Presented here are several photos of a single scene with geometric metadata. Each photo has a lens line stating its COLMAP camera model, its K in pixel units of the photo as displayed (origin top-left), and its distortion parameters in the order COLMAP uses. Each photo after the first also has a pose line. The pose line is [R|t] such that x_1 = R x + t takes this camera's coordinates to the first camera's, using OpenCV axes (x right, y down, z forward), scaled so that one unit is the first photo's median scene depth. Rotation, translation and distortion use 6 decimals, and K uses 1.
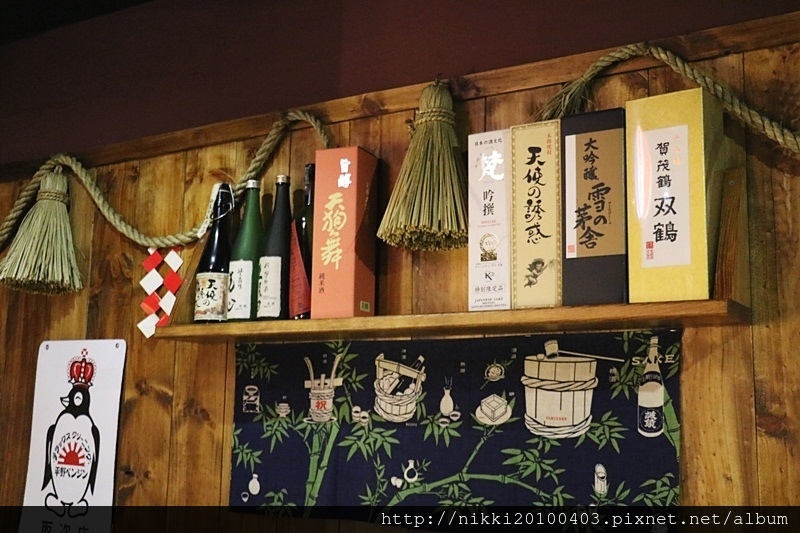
lens RADIAL K [[888.5, 0, 400.4], [0, 888.5, 265.8], [0, 0, 1]] dist [0.020298, 0.000000]
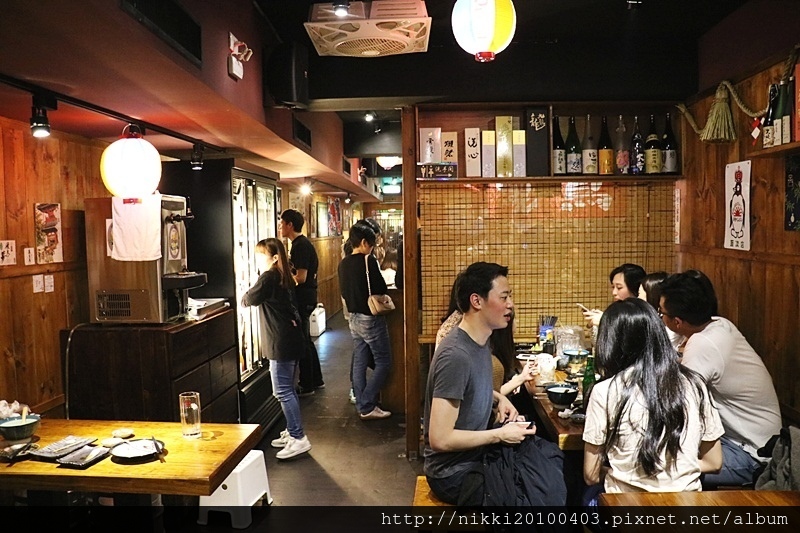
lens RADIAL K [[662.9, 0, 400.5], [0, 662.9, 264.8], [0, 0, 1]] dist [-0.002832, -0.000587]
pose [[0.449379, 0.027210, -0.892927, 0.805887], [0.161236, 0.980651, 0.111028, 0.013914], [0.878670, -0.193866, 0.436297, -0.568221]]
